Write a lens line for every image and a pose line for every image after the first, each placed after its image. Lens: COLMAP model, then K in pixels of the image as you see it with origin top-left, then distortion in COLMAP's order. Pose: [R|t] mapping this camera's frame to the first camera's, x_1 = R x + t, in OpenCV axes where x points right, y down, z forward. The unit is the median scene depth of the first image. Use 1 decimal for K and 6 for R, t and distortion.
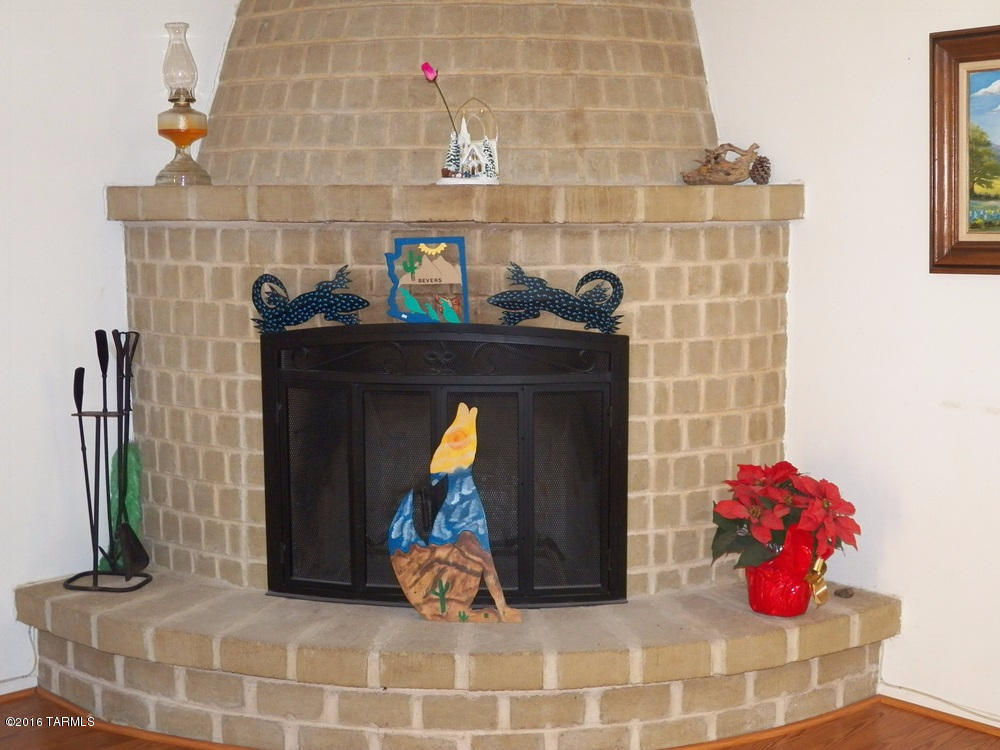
lens RADIAL K [[1447.6, 0, 498.0], [0, 1447.6, 372.6], [0, 0, 1]] dist [-0.060223, 0.000000]
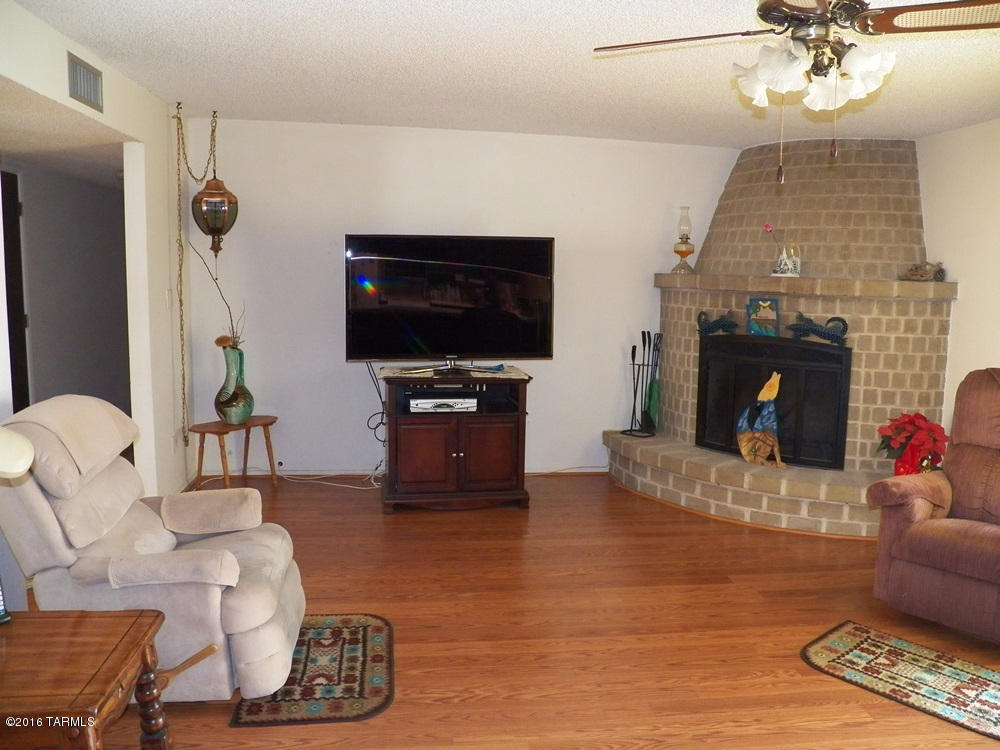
lens RADIAL K [[837.1, 0, 502.3], [0, 837.1, 376.5], [0, 0, 1]] dist [-0.070272, 0.018126]
pose [[0.802438, 0.096526, -0.588877, 0.396668], [-0.103390, 0.994395, 0.022113, 0.043224], [0.587711, 0.043140, 0.807920, -0.310649]]
